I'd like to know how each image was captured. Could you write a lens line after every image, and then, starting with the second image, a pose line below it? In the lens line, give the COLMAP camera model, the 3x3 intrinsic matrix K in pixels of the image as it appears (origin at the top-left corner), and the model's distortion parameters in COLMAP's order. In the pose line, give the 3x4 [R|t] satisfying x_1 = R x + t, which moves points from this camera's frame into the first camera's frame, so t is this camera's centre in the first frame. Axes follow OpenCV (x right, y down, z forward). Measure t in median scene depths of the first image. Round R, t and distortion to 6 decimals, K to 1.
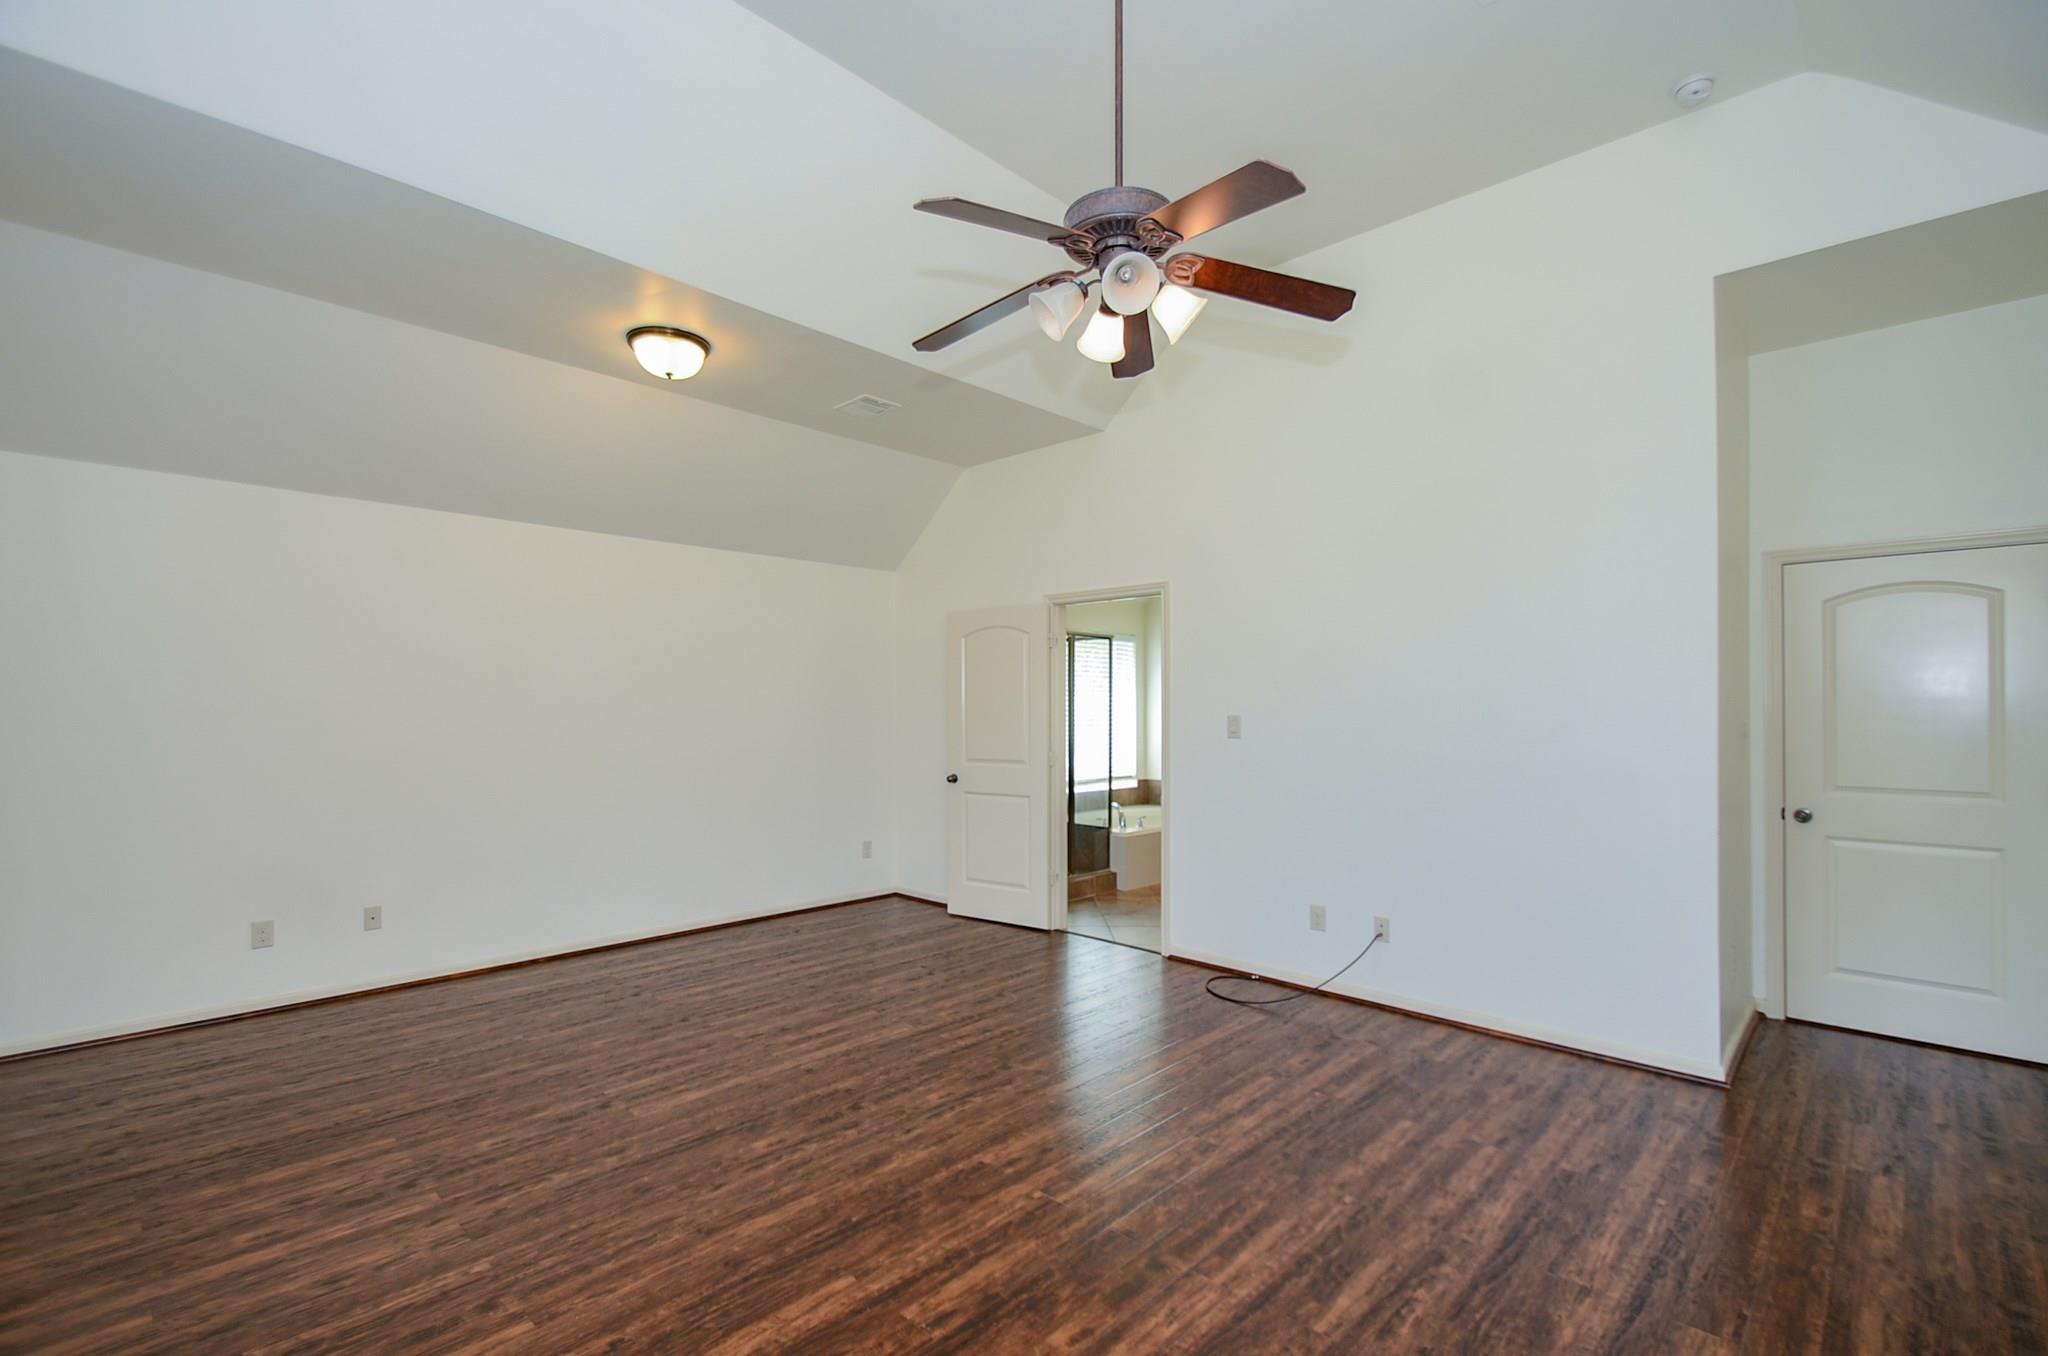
lens RADIAL K [[885.4, 0, 1020.0], [0, 885.4, 700.6], [0, 0, 1]] dist [0.021431, -0.018077]
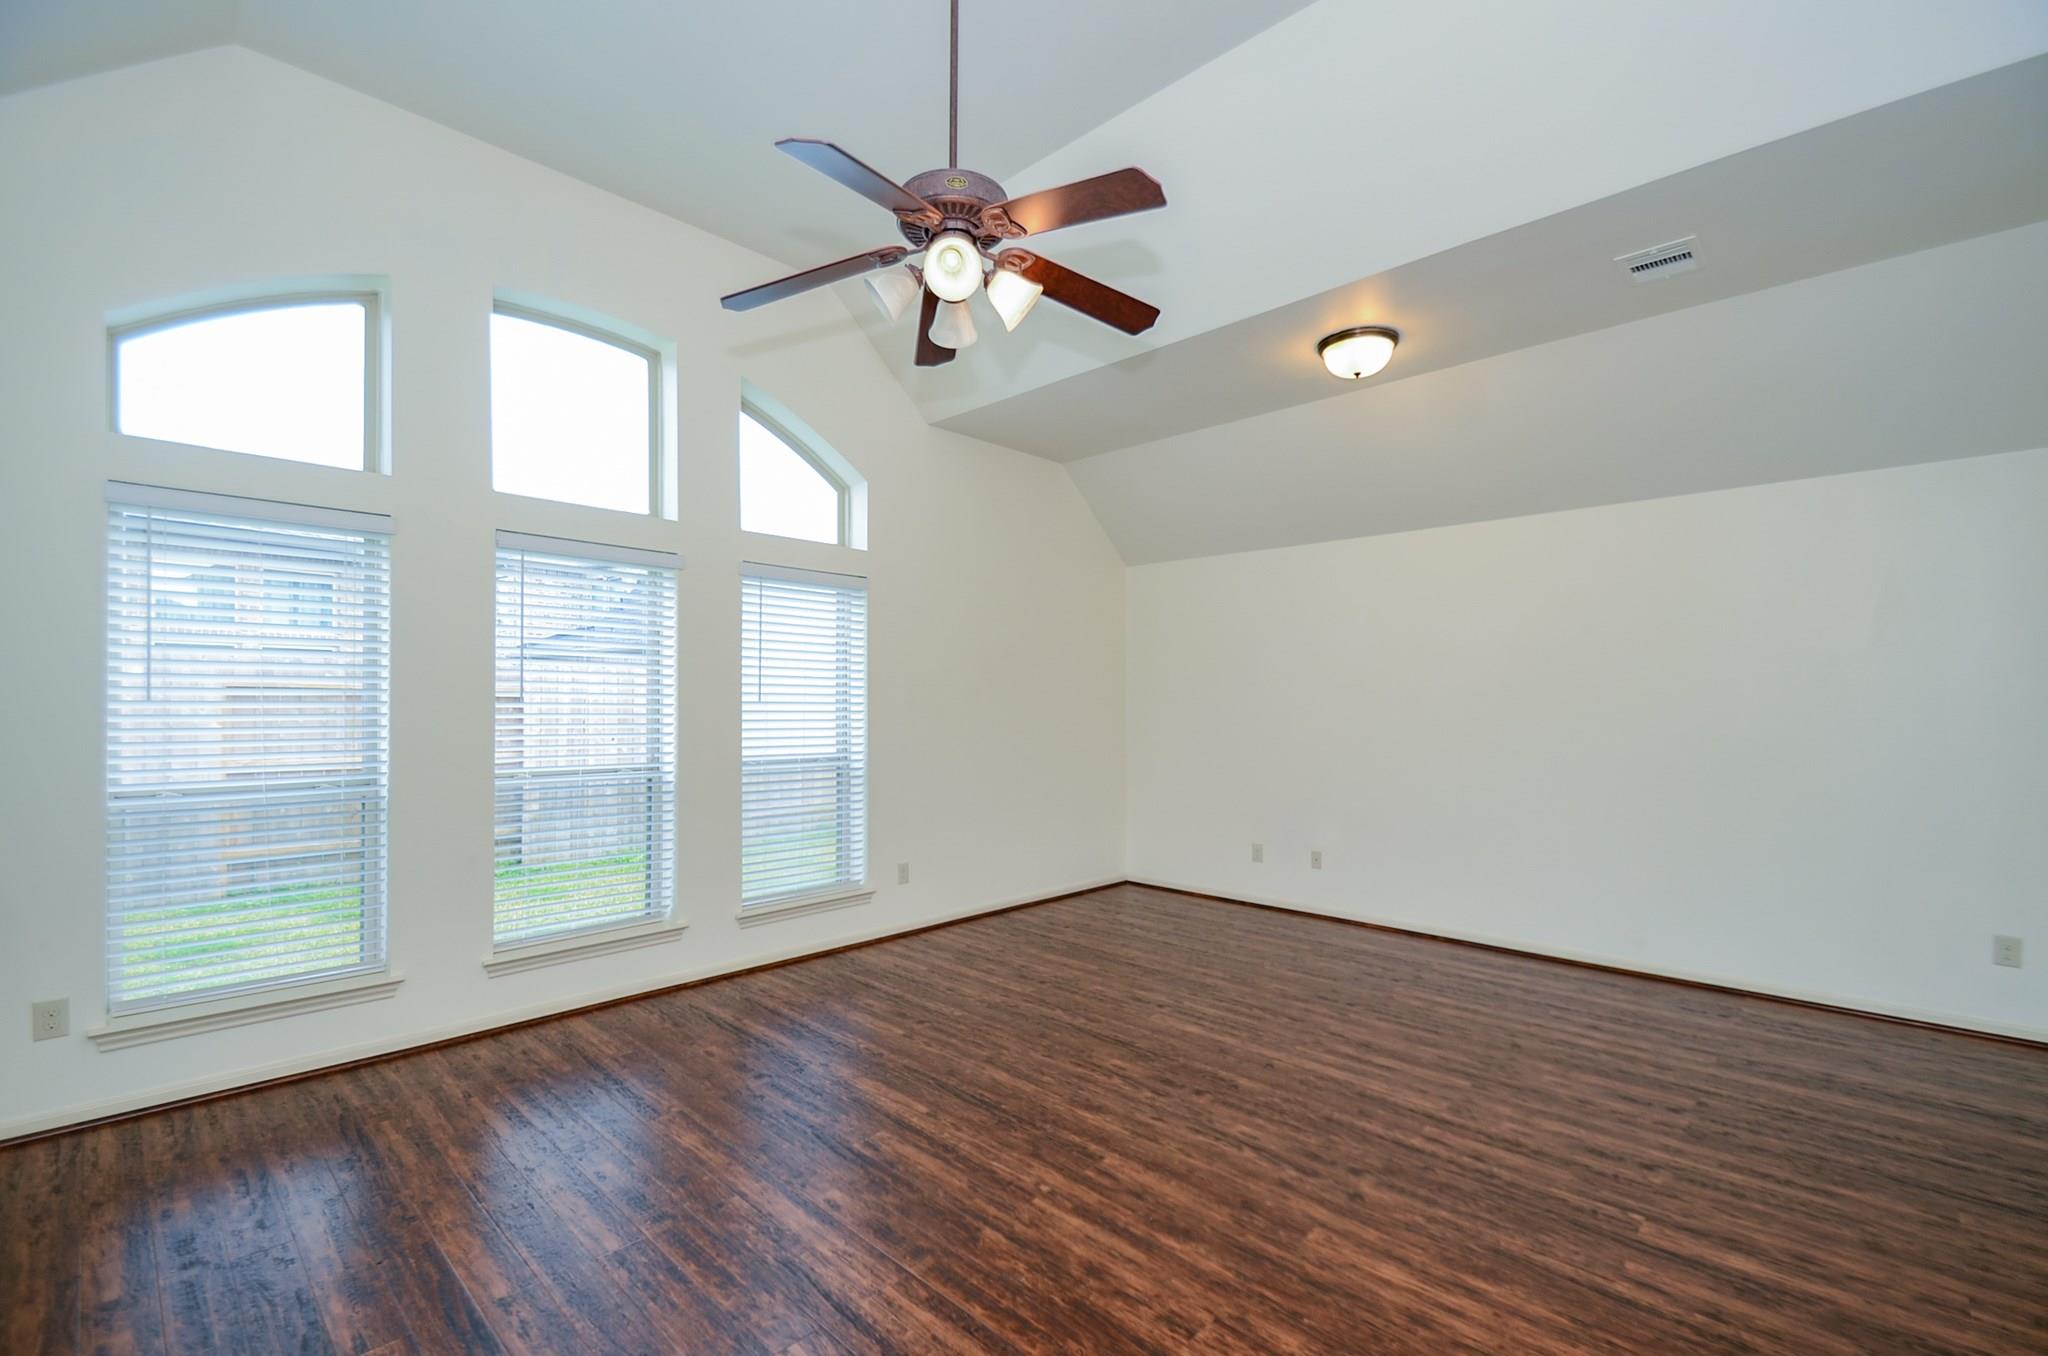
lens RADIAL K [[885.4, 0, 1020.0], [0, 885.4, 700.6], [0, 0, 1]] dist [0.021431, -0.018077]
pose [[0.011285, -0.000356, -0.999936, 0.699177], [0.003613, 0.999993, -0.000315, 0.011526], [0.999930, -0.003609, 0.011286, 0.671863]]
